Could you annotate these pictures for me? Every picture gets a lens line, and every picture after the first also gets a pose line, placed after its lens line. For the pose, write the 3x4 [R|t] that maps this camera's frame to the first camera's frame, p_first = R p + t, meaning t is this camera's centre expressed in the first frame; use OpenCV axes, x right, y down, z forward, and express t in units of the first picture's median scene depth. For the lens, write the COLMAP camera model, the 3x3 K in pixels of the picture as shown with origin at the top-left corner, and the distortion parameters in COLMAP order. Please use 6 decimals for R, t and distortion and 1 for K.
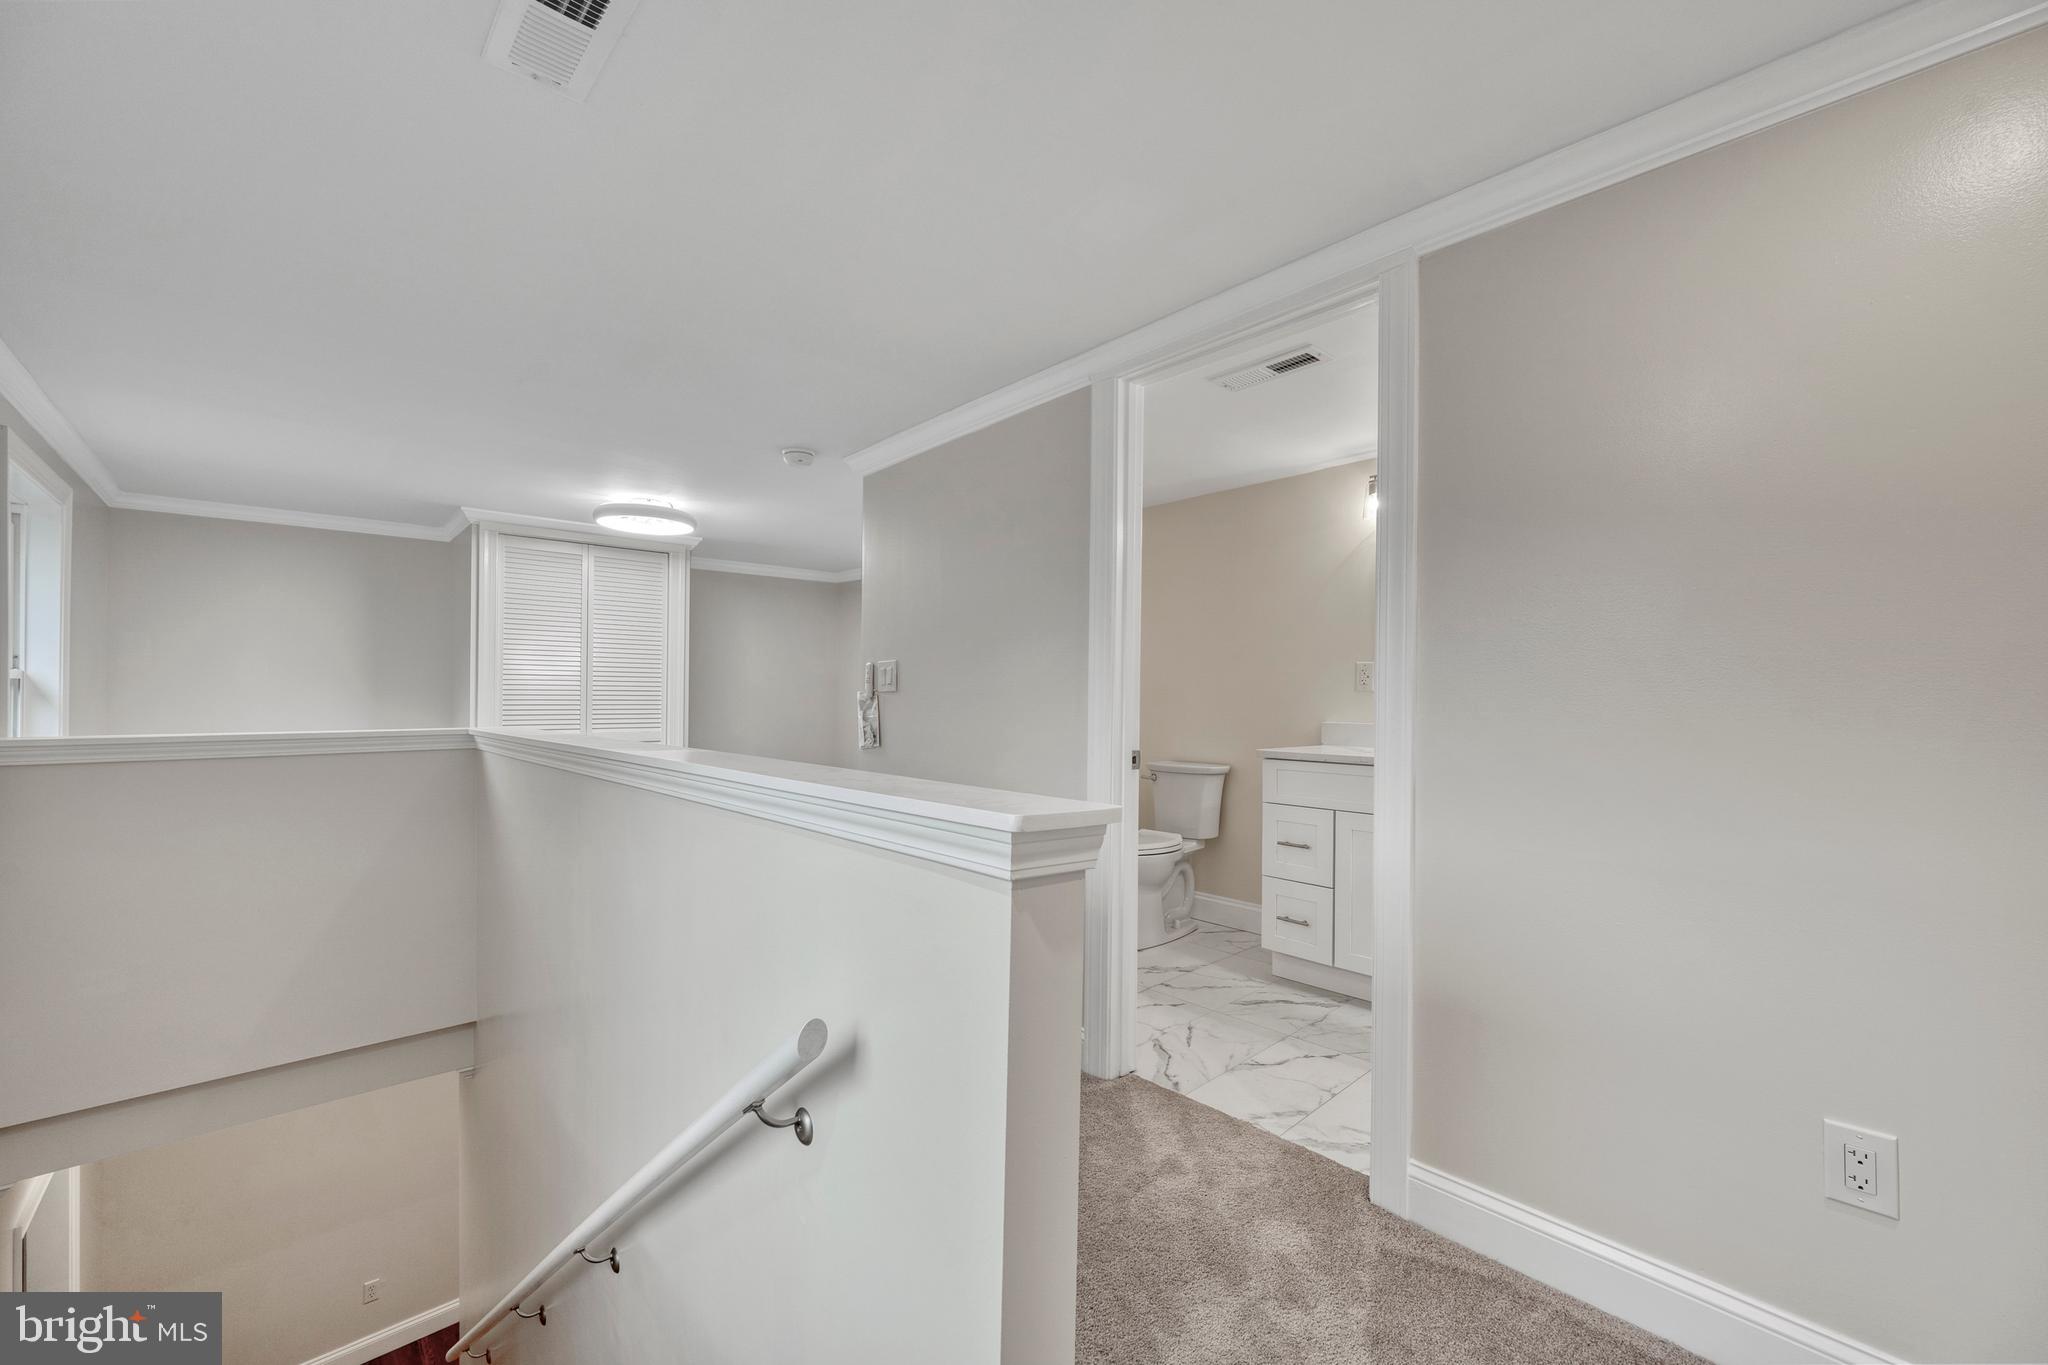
lens RADIAL K [[804.8, 0, 1025.9], [0, 804.8, 687.9], [0, 0, 1]] dist [0.000034, -0.000118]
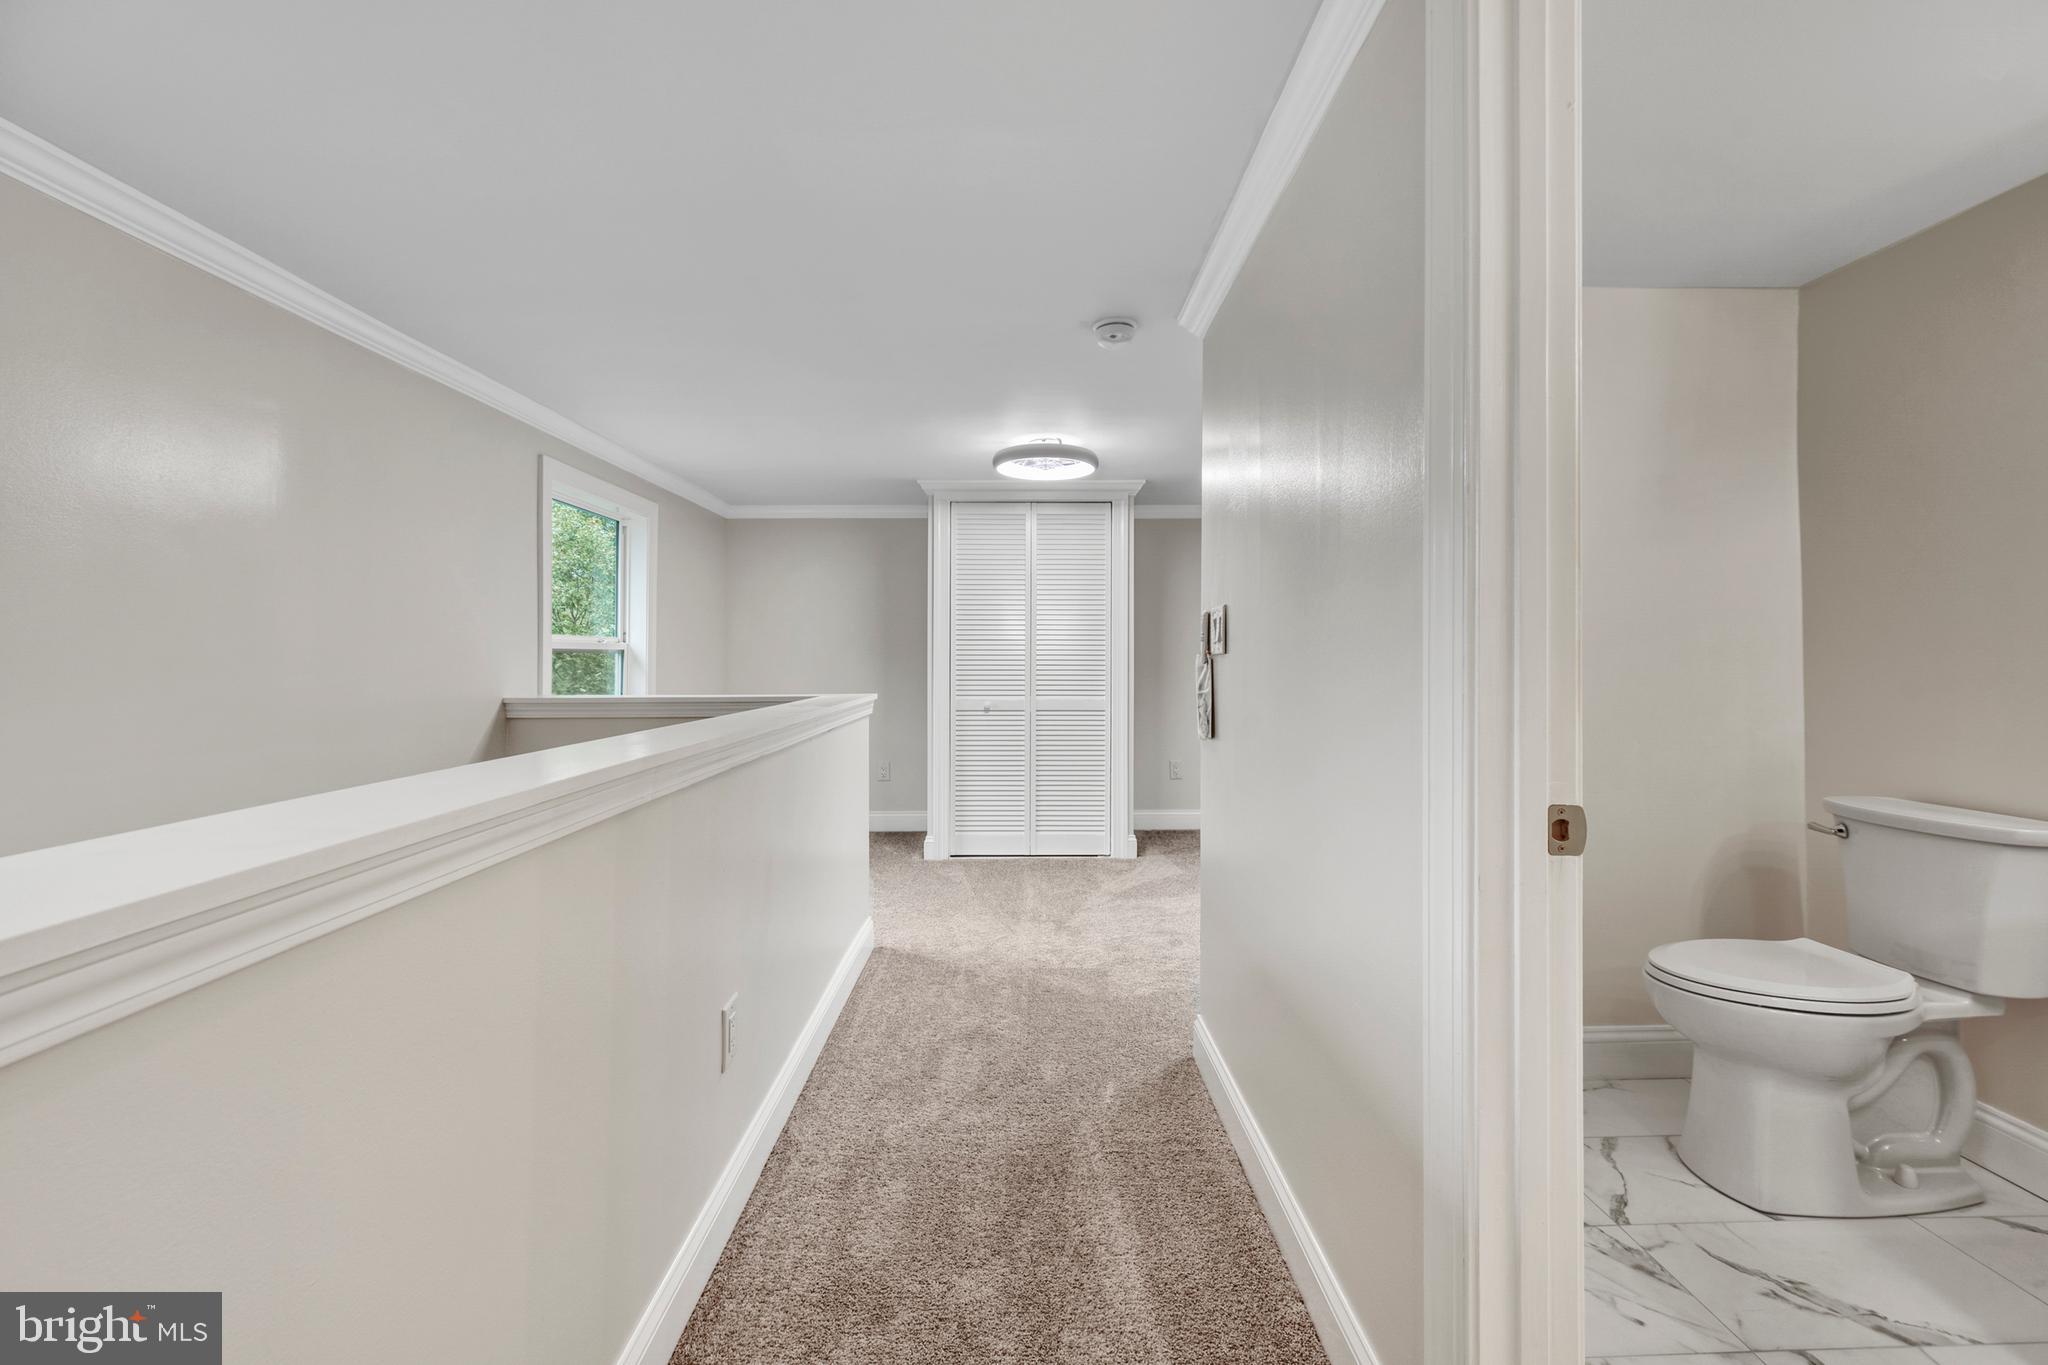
lens RADIAL K [[816.0, 0, 1033.2], [0, 816.0, 645.5], [0, 0, 1]] dist [0.000655, 0.000276]
pose [[0.751967, -0.015133, -0.659027, 0.126814], [0.010087, 0.999884, -0.011451, 0.003697], [0.659123, 0.001964, 0.752032, 0.346638]]
